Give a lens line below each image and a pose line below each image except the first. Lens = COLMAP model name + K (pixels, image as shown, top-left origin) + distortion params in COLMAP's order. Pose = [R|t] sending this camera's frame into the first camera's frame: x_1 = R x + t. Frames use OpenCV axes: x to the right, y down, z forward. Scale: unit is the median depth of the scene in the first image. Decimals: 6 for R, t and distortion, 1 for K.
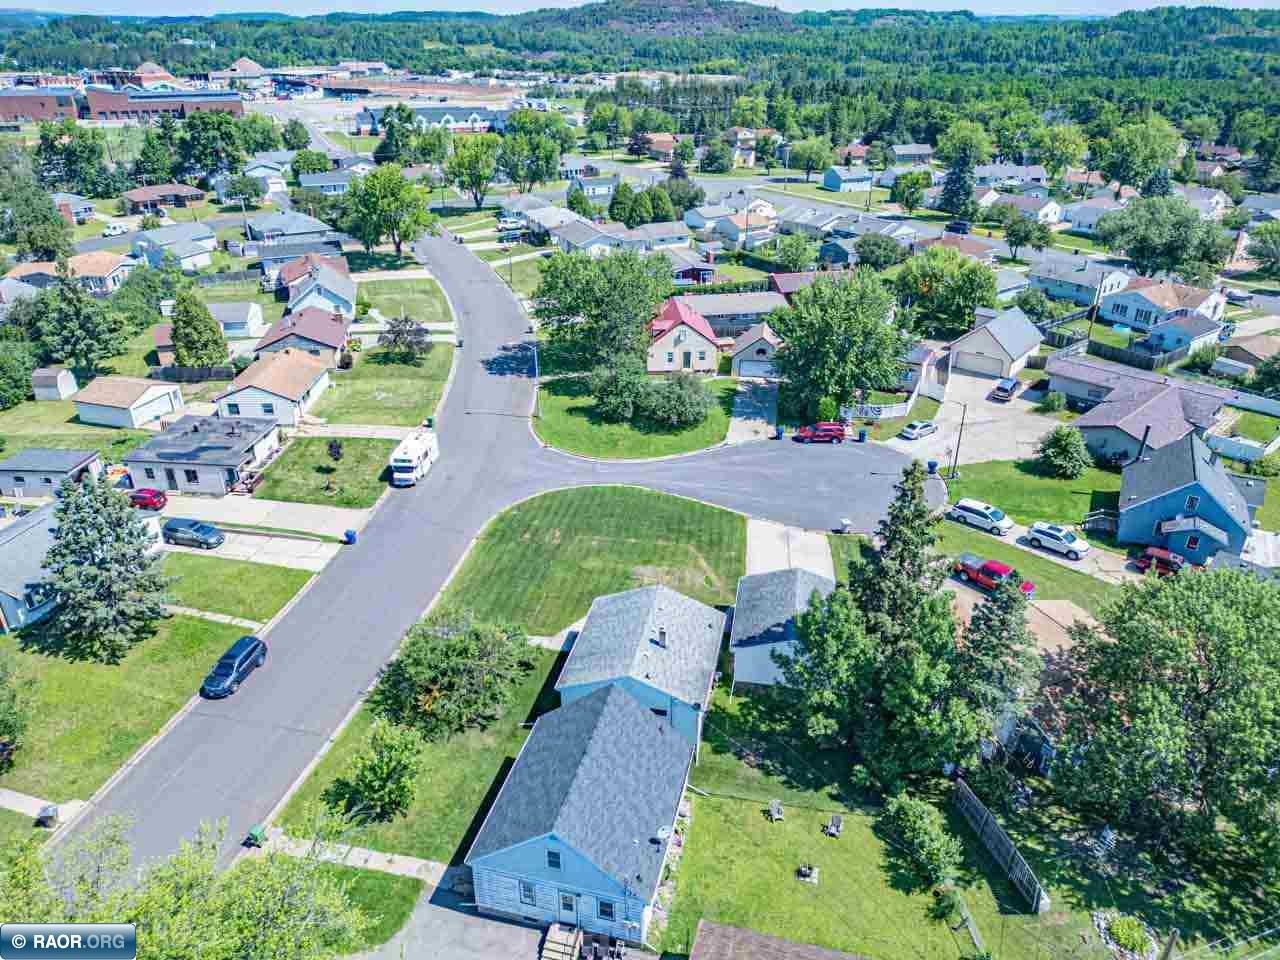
lens RADIAL K [[883.6, 0, 632.7], [0, 883.6, 478.5], [0, 0, 1]] dist [0.058714, -0.003042]
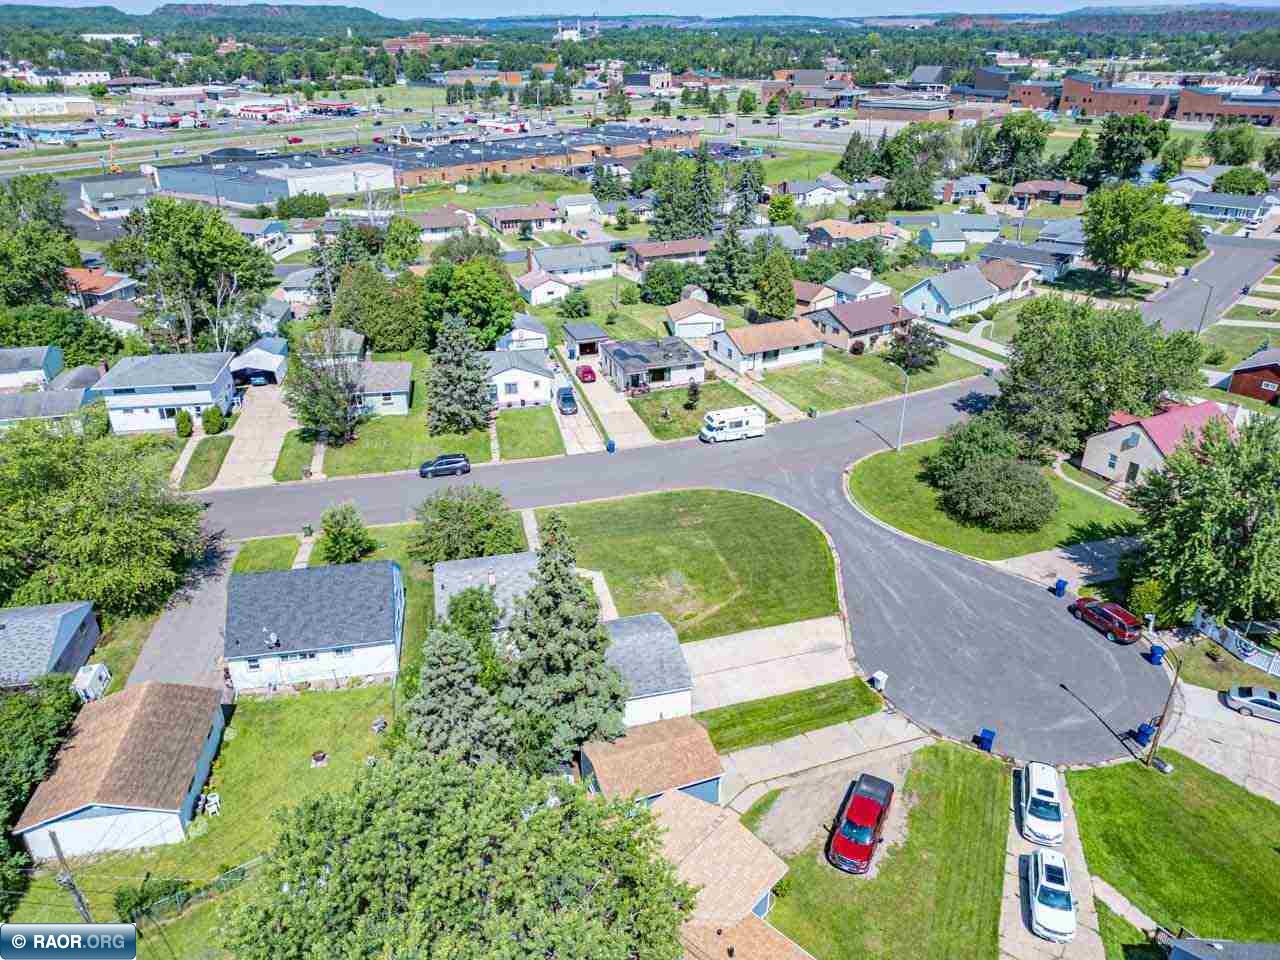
lens RADIAL K [[883.6, 0, 632.7], [0, 883.6, 478.5], [0, 0, 1]] dist [0.058714, -0.003042]
pose [[0.417988, 0.408398, -0.811478, 0.646315], [-0.410051, 0.881898, 0.232623, -0.175731], [0.810644, 0.235514, 0.536087, 0.350432]]
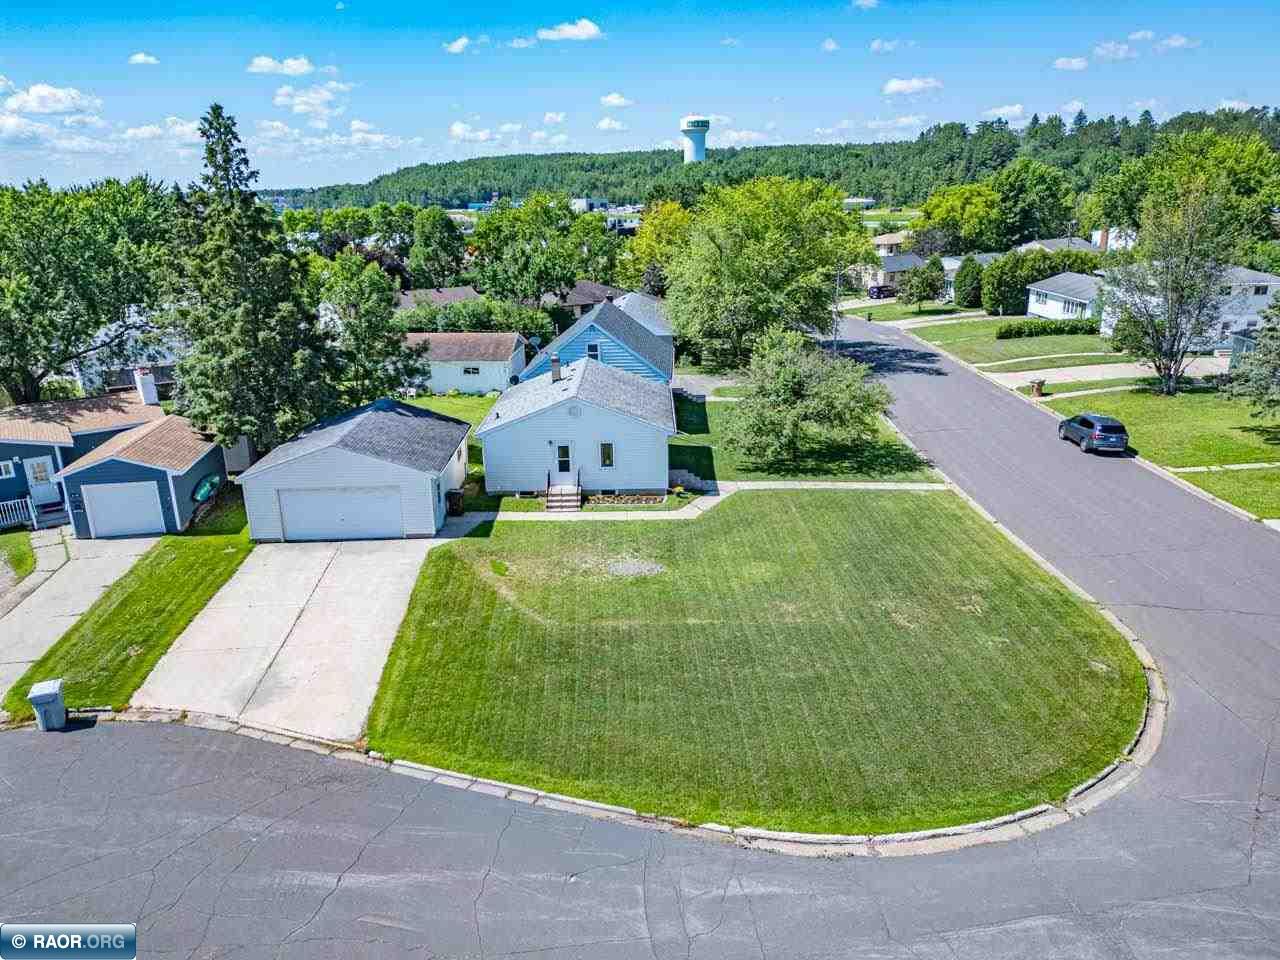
lens RADIAL K [[890.8, 0, 638.2], [0, 890.8, 477.2], [0, 0, 1]] dist [0.066207, -0.060738]
pose [[-0.976805, 0.089187, -0.194675, 0.086817], [-0.073759, 0.713357, 0.696909, -0.220458], [0.201028, 0.695103, -0.690232, 1.113310]]
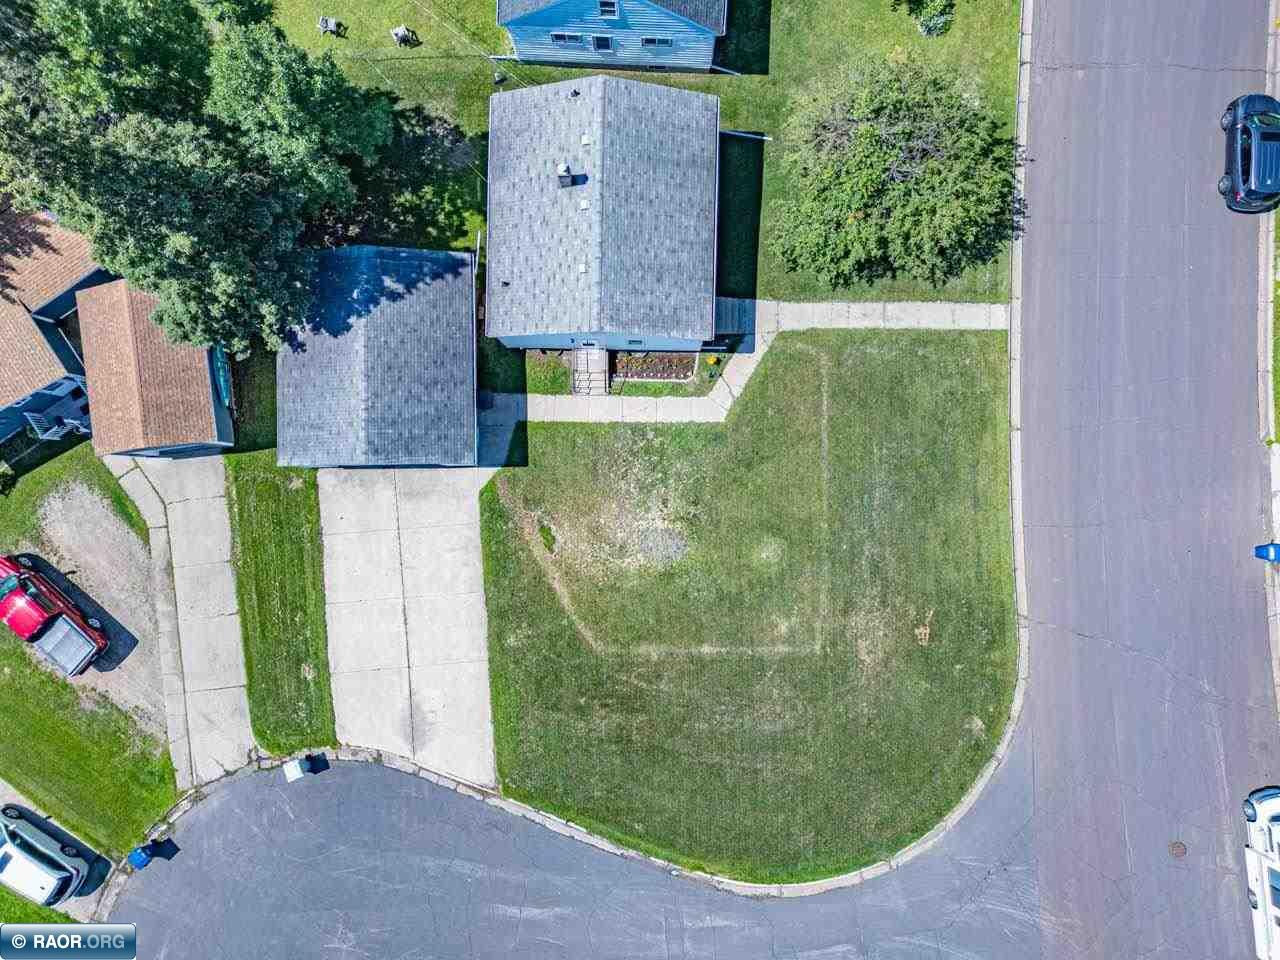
lens RADIAL K [[897.2, 0, 640.0], [0, 897.2, 480.0], [0, 0, 1]] dist [0.059067, -0.037677]
pose [[-0.979305, 0.201315, 0.020828, 0.008738], [-0.066460, -0.417079, 0.906437, -0.326097], [0.191166, 0.886294, 0.421827, 0.628319]]
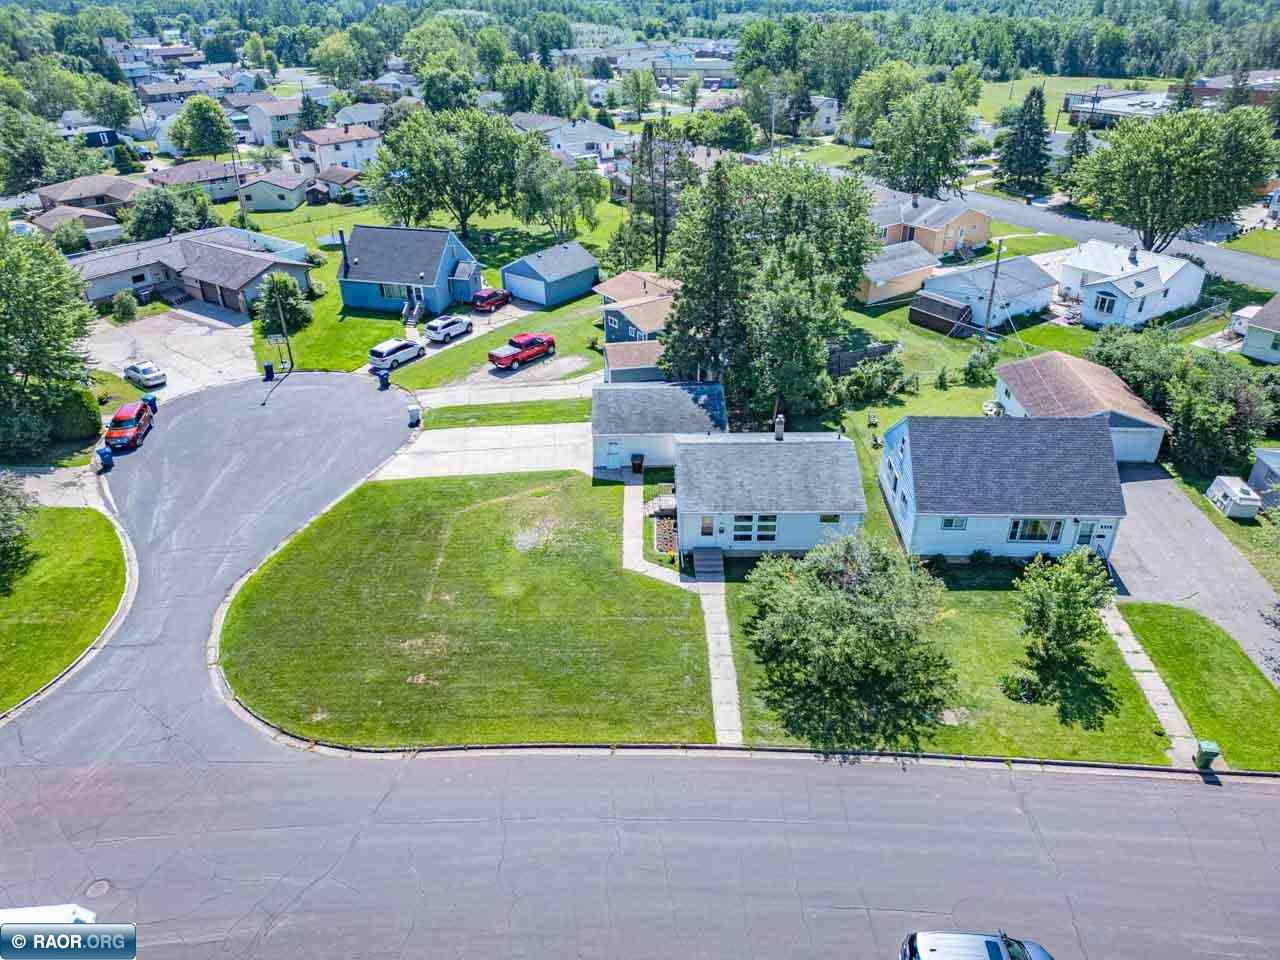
lens RADIAL K [[897.2, 0, 640.0], [0, 897.2, 480.0], [0, 0, 1]] dist [0.059067, -0.037677]
pose [[-0.210459, -0.475882, 0.853958, -0.508545], [0.455139, 0.725382, 0.516400, -0.221063], [-0.865191, 0.497351, 0.063929, 0.735861]]
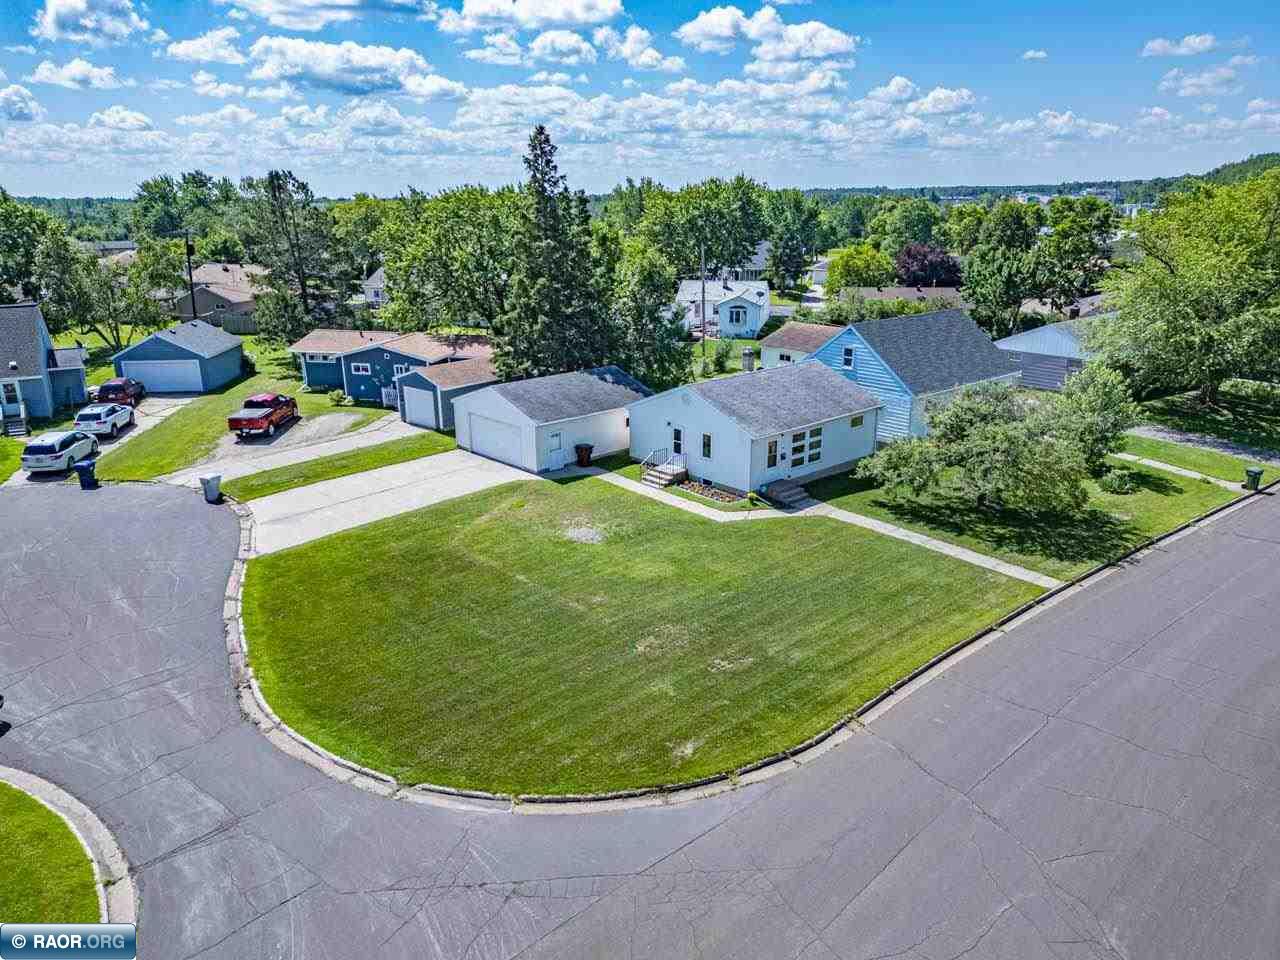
lens RADIAL K [[897.2, 0, 640.0], [0, 897.2, 480.0], [0, 0, 1]] dist [0.059067, -0.037677]
pose [[-0.809199, -0.163025, 0.564464, -0.259394], [0.280661, 0.736774, 0.615138, -0.198815], [-0.516165, 0.656192, -0.550441, 1.078141]]
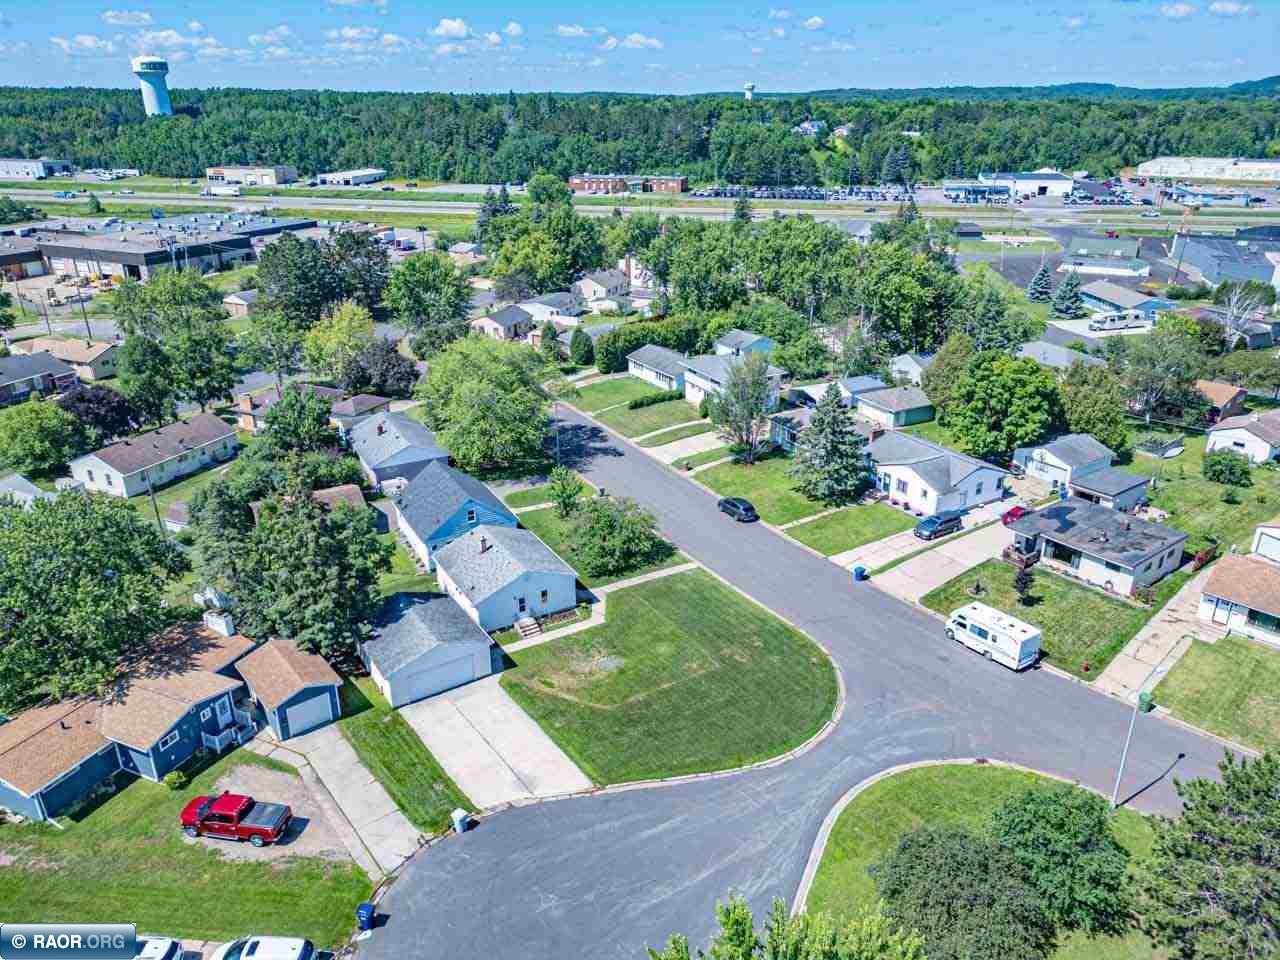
lens RADIAL K [[883.6, 0, 632.7], [0, 883.6, 478.5], [0, 0, 1]] dist [0.058714, -0.003042]
pose [[-0.724820, 0.274309, -0.631973, 0.462923], [-0.306663, 0.692966, 0.652499, -0.559823], [0.616923, 0.666747, -0.418156, 1.100181]]
